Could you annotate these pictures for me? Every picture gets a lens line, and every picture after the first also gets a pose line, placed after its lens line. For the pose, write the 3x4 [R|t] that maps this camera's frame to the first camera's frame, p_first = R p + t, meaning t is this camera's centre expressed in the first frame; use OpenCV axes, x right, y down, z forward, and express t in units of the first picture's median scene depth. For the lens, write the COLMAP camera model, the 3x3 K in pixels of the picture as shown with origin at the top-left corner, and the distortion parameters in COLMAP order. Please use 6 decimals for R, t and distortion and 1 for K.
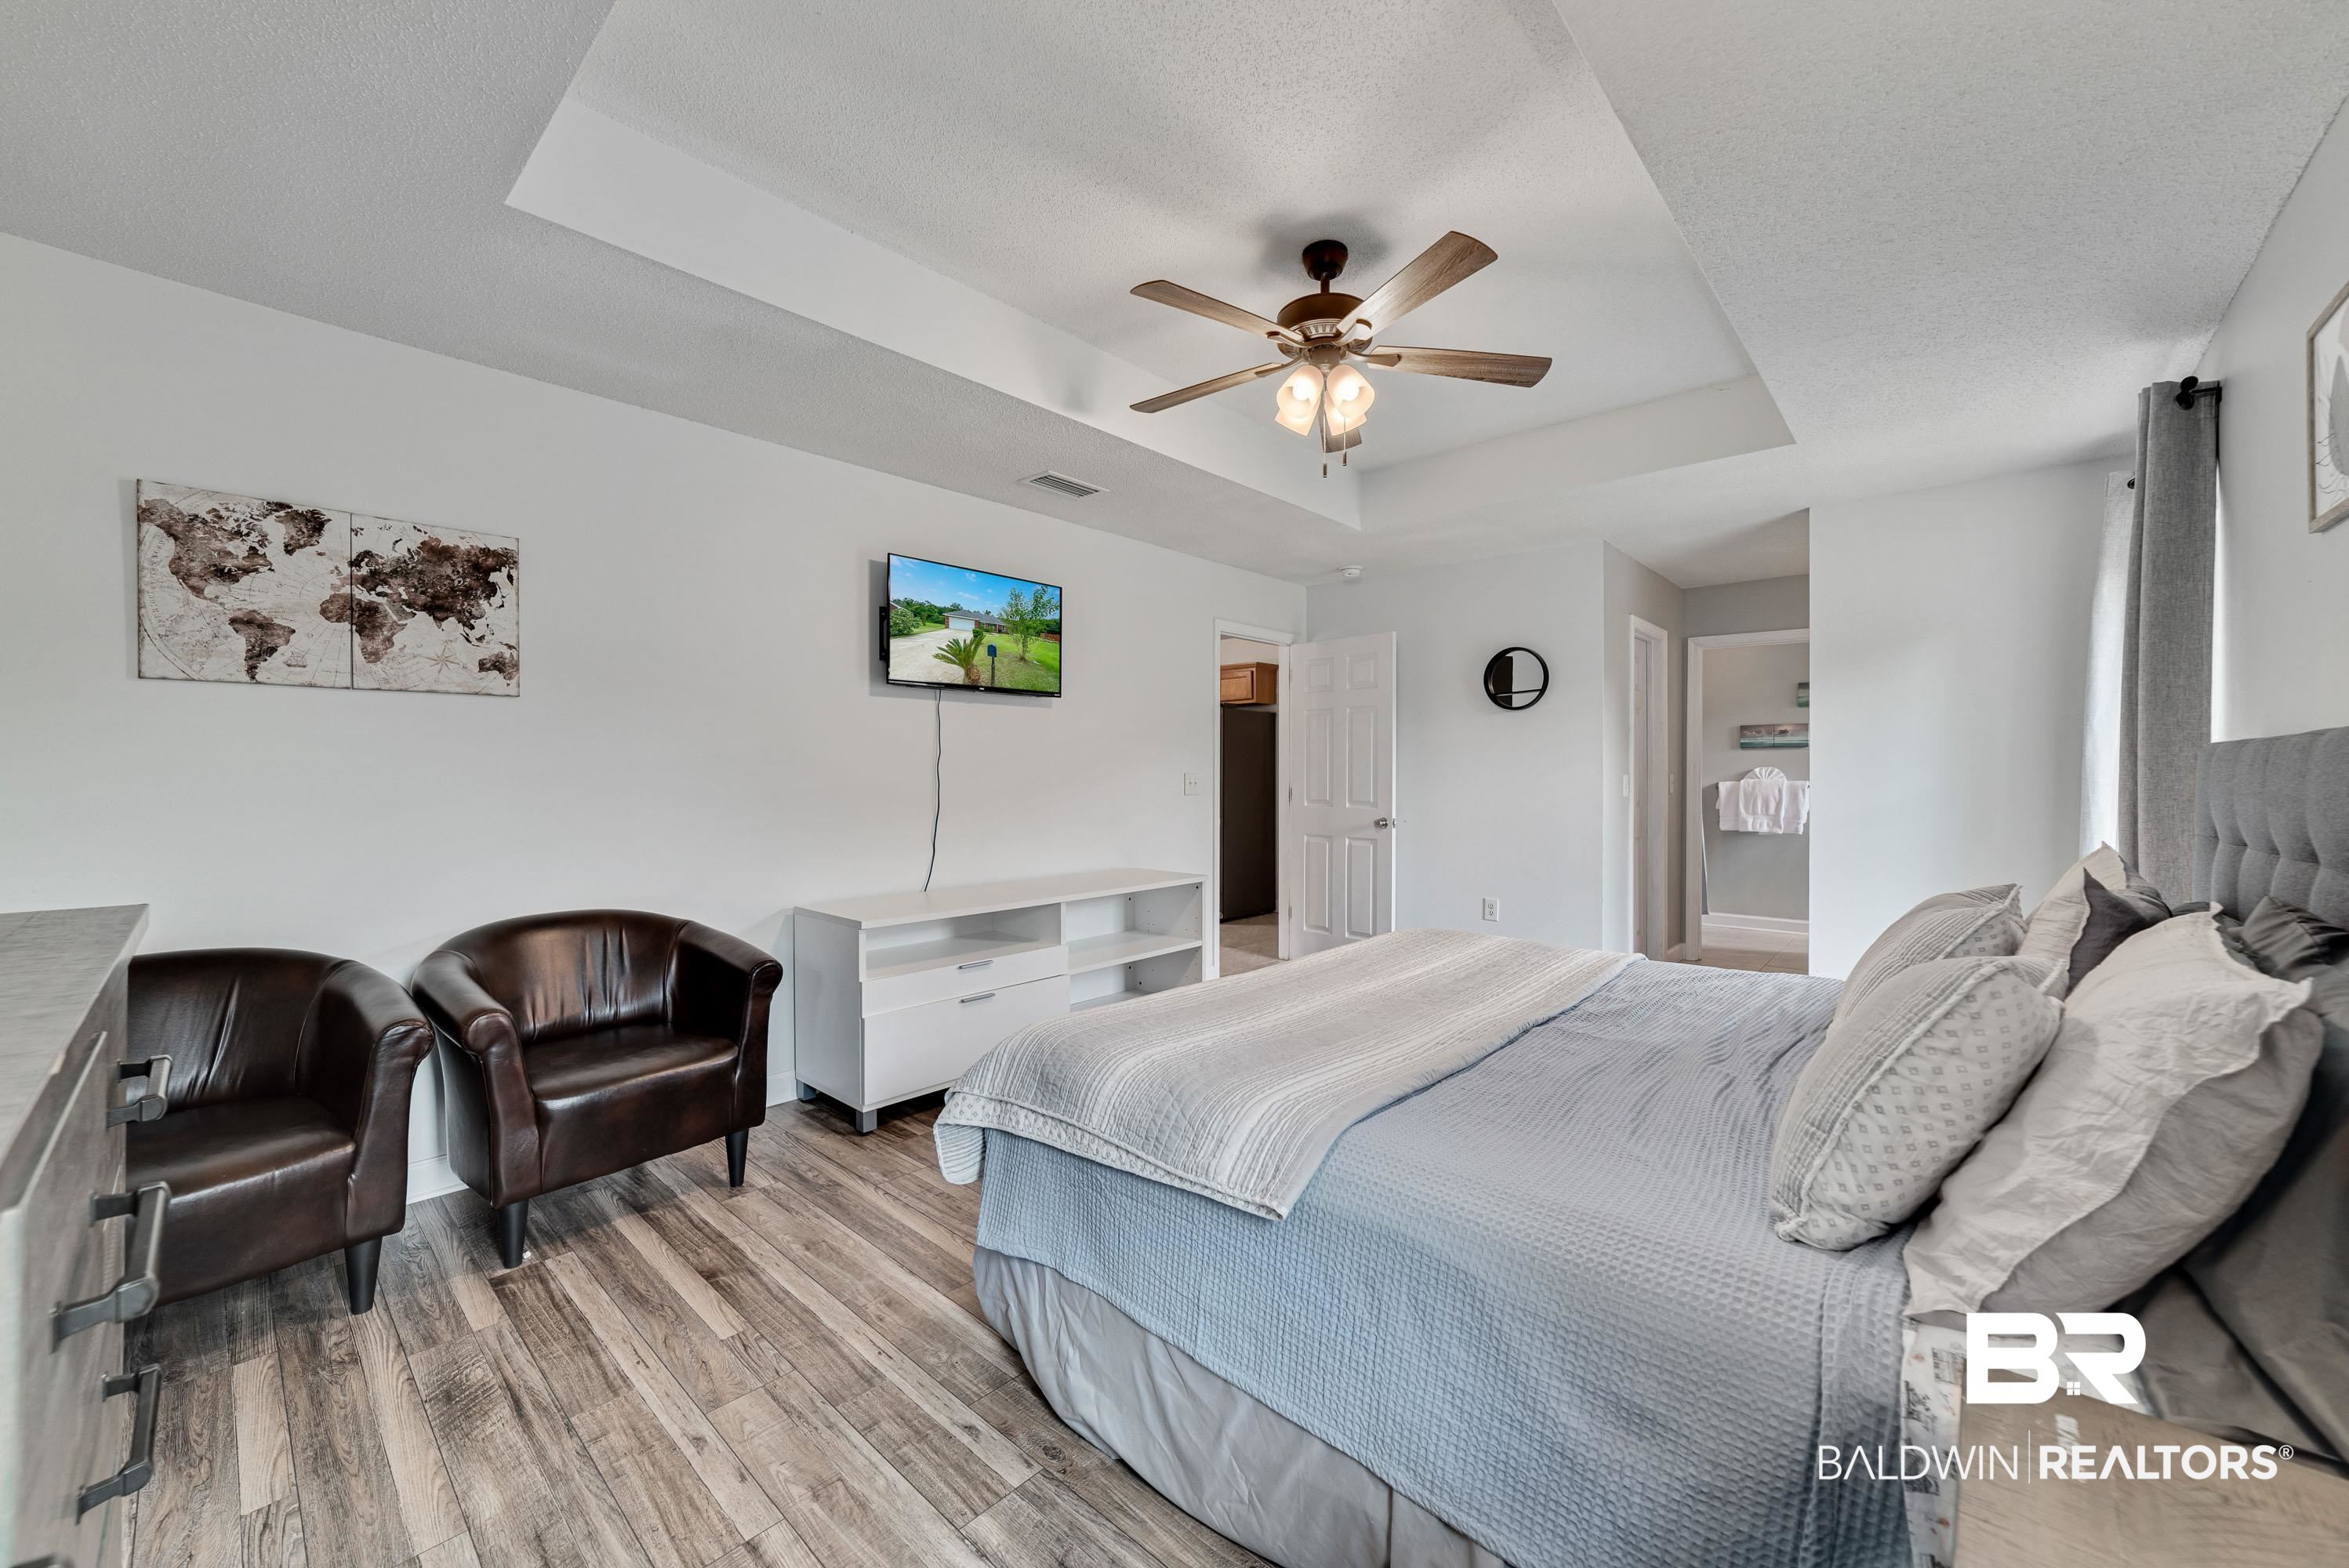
lens RADIAL K [[905.0, 0, 1194.2], [0, 905.0, 791.7], [0, 0, 1]] dist [-0.010629, 0.002036]
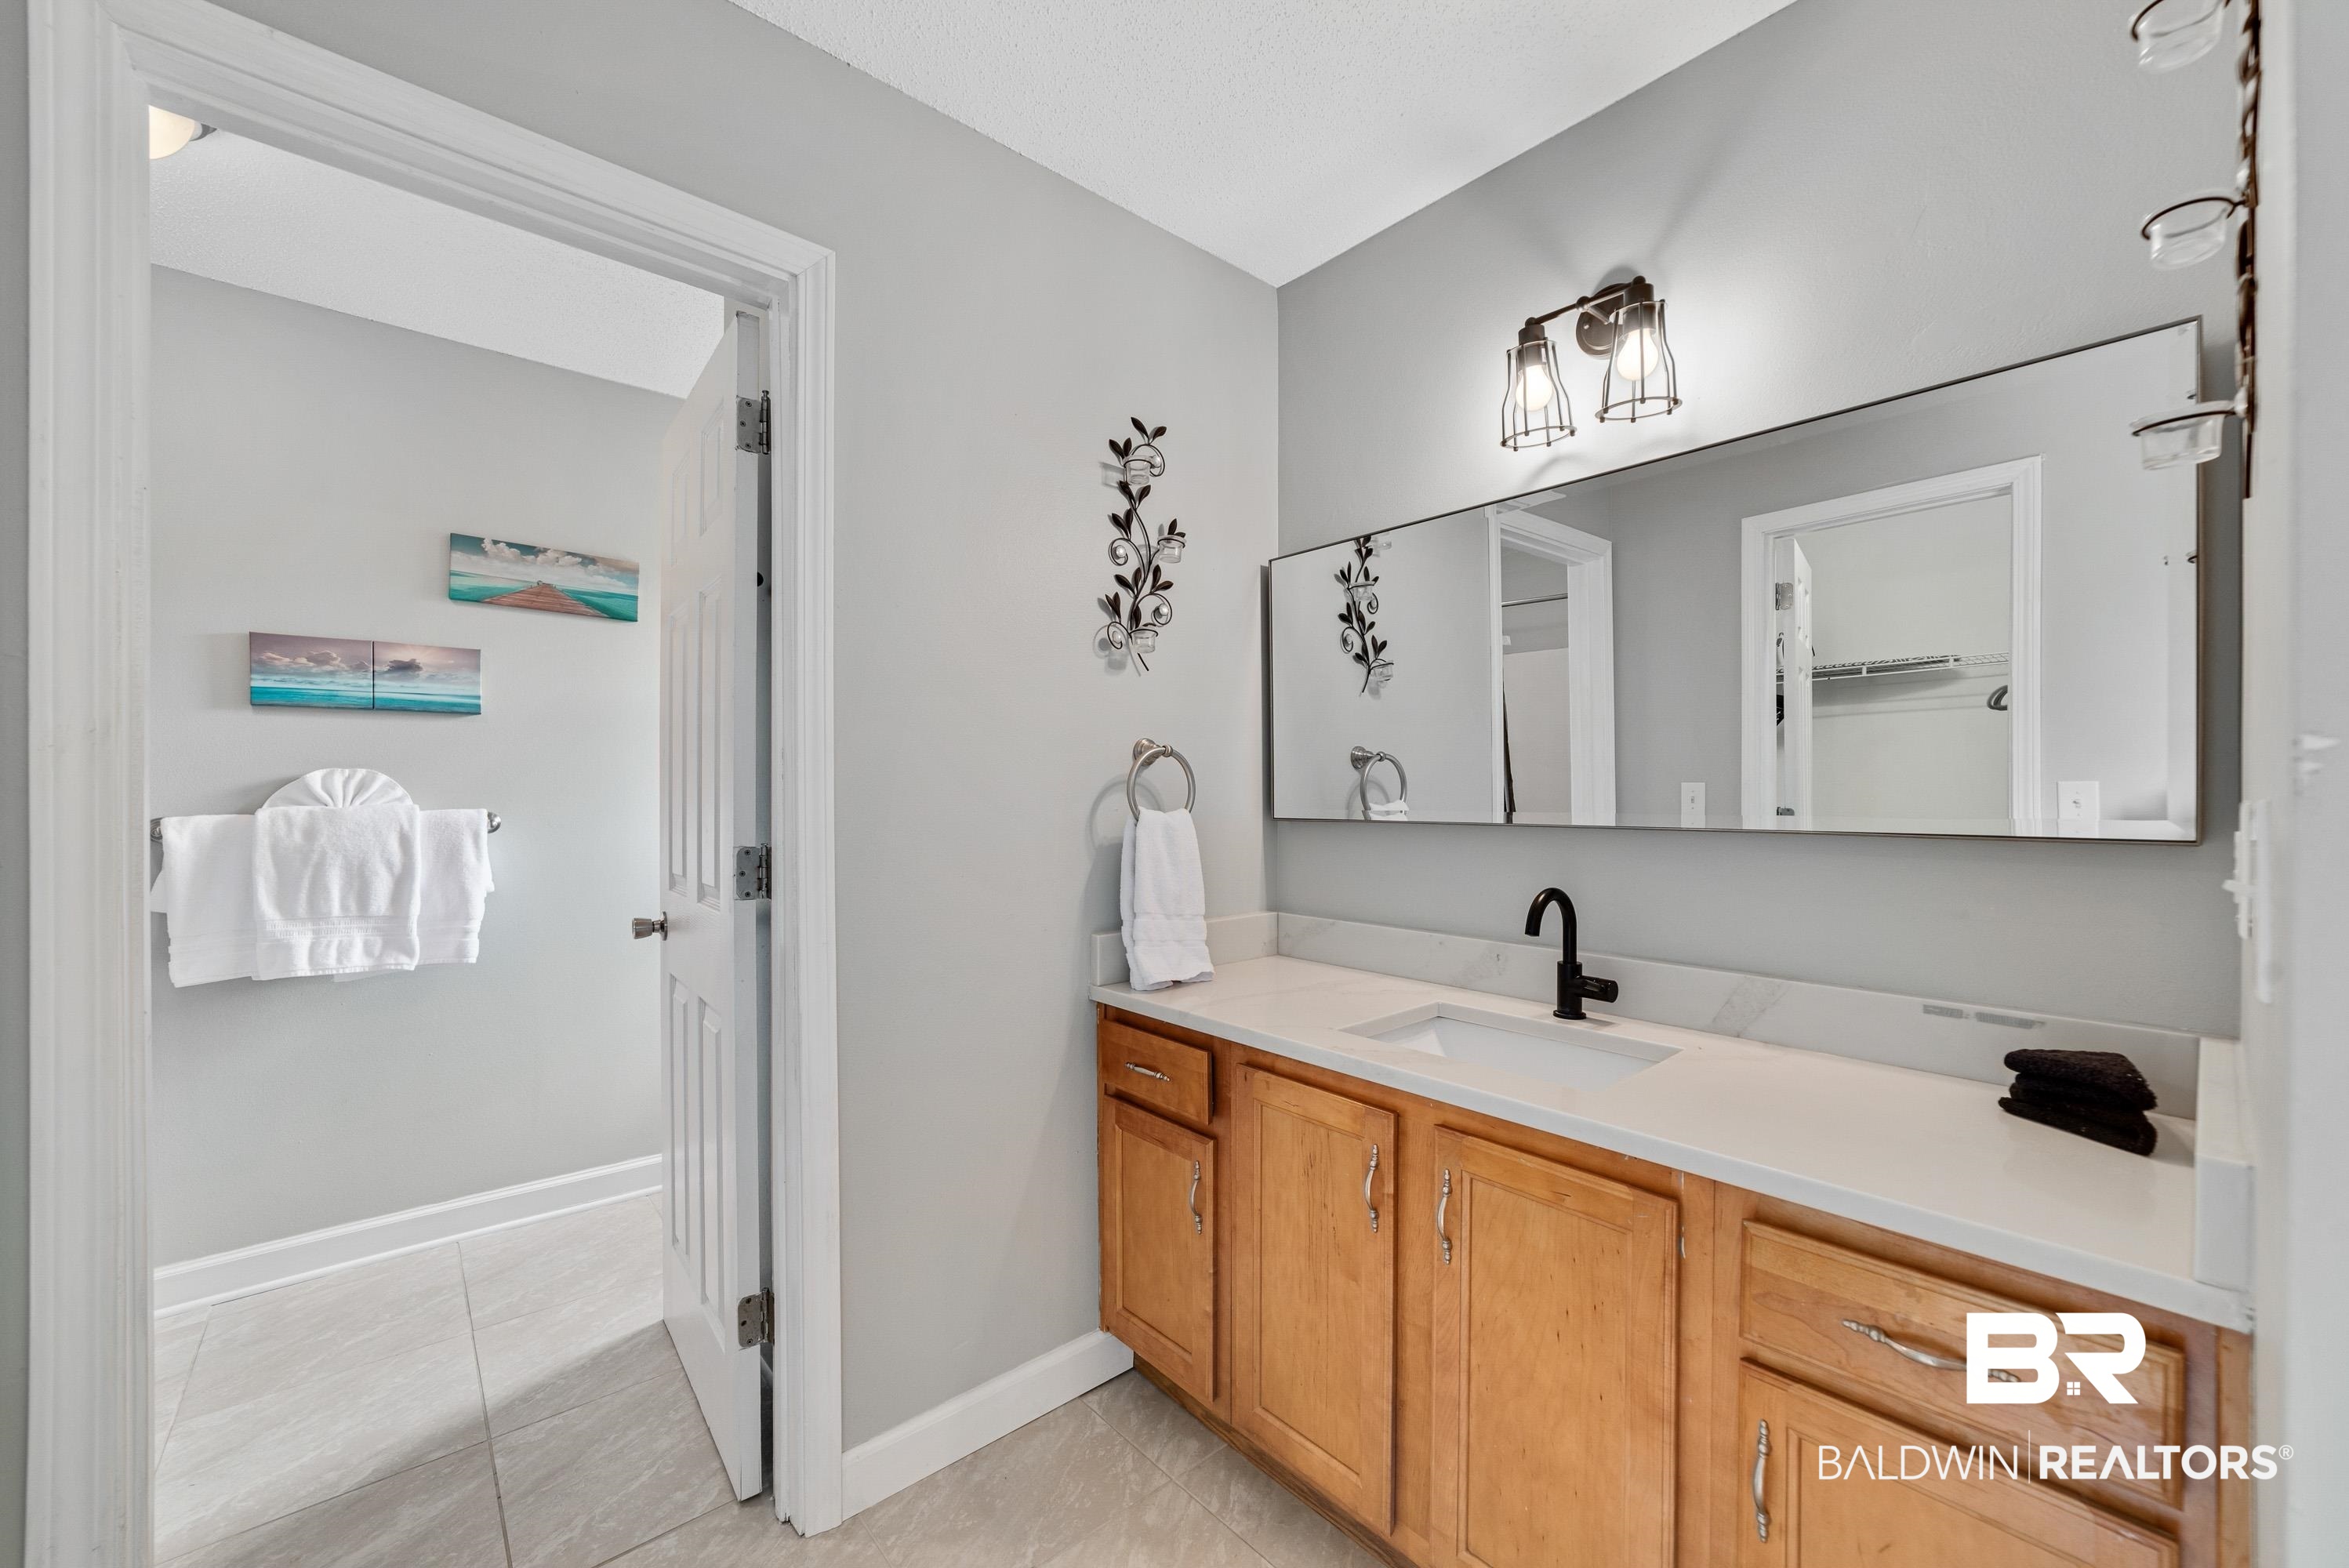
lens RADIAL K [[905.0, 0, 1179.0], [0, 905.0, 778.7], [0, 0, 1]] dist [-0.010629, 0.002036]
pose [[0.119087, 0.005282, 0.992870, 0.347456], [0.009959, 0.999929, -0.006514, -0.018475], [-0.992834, 0.010664, 0.119026, 0.664478]]
